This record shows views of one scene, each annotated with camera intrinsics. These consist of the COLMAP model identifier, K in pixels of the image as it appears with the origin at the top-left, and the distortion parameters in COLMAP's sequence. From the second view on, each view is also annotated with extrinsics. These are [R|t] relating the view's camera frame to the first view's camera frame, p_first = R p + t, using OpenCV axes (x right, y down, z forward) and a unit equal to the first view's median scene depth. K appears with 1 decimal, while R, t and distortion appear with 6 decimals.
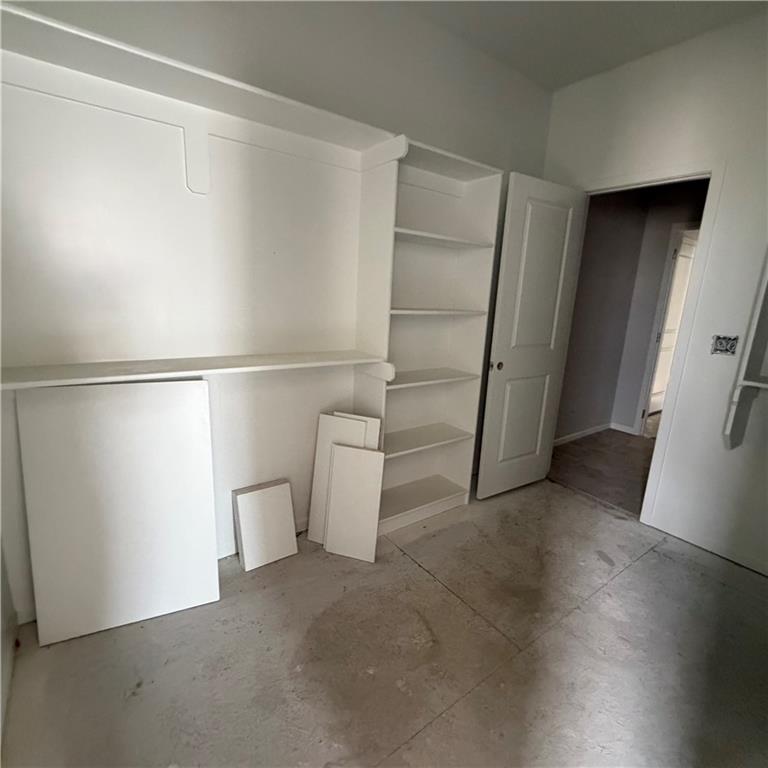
lens RADIAL K [[408.8, 0, 379.4], [0, 408.8, 383.9], [0, 0, 1]] dist [0.000297, -0.002827]
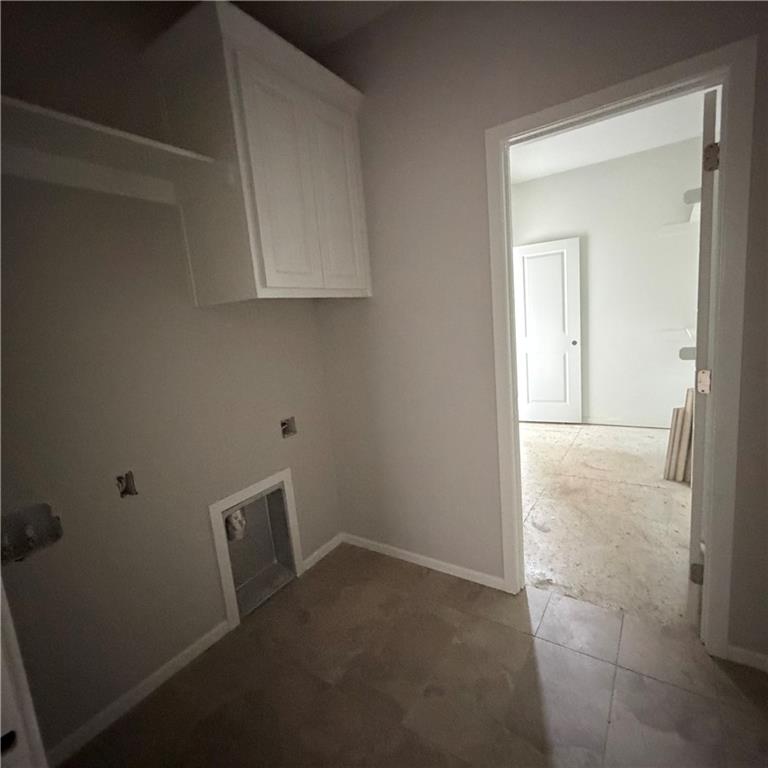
lens RADIAL K [[408.8, 0, 384.4], [0, 408.8, 385.7], [0, 0, 1]] dist [0.000297, -0.002827]
pose [[-0.938226, 0.091803, -0.333623, 1.335226], [-0.034859, 0.934181, 0.355091, -0.352749], [0.344262, 0.344786, -0.873273, 1.742942]]
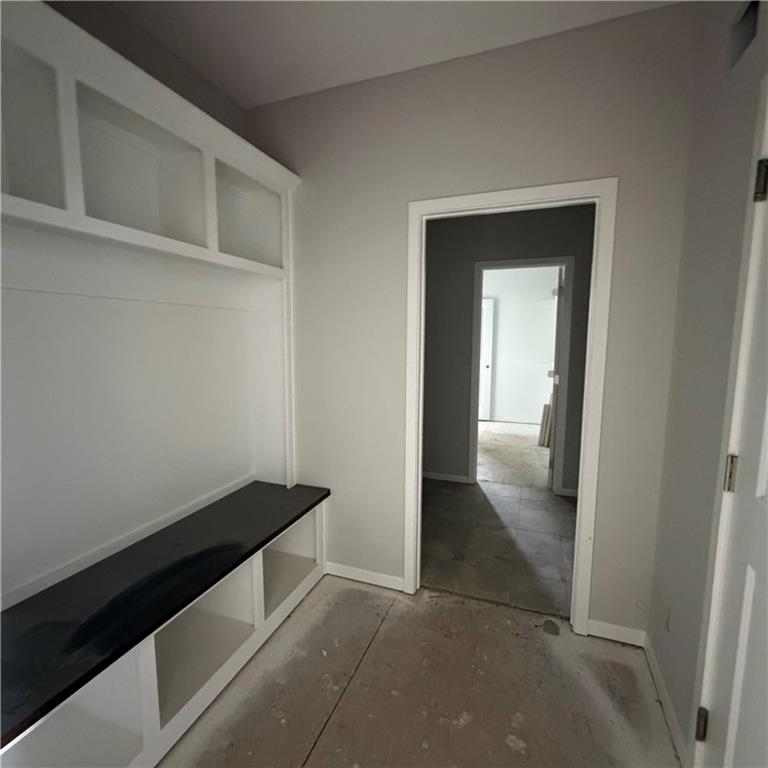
lens RADIAL K [[408.8, 0, 383.0], [0, 408.8, 382.2], [0, 0, 1]] dist [0.000297, -0.002827]
pose [[-0.832656, 0.012824, -0.553643, 2.145654], [-0.168177, 0.946662, 0.274859, -0.474366], [0.527638, 0.321972, -0.786087, 2.287712]]
